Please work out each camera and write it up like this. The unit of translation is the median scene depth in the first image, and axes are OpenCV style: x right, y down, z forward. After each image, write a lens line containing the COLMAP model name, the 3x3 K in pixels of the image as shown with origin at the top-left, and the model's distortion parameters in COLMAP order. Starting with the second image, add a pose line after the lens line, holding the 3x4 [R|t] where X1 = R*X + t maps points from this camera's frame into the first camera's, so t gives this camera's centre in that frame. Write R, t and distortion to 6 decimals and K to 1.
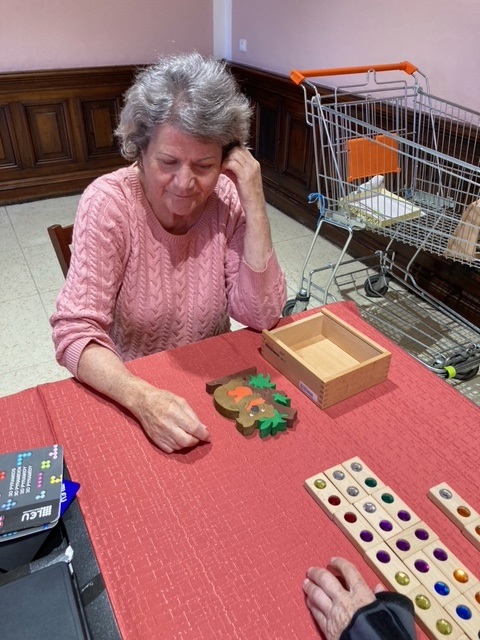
lens RADIAL K [[516.0, 0, 240.2], [0, 516.0, 301.9], [0, 0, 1]] dist [0.044644, 0.001281]
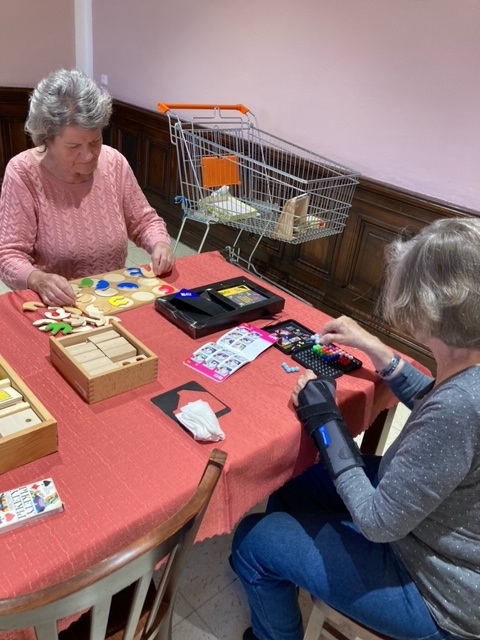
lens RADIAL K [[519.6, 0, 240.0], [0, 519.6, 320.0], [0, 0, 1]] dist [0.001449, 0.001003]
pose [[0.956877, -0.034337, 0.288457, -0.097623], [0.044718, 0.998565, -0.029473, 0.145809], [-0.287031, 0.041102, 0.957039, -0.279306]]
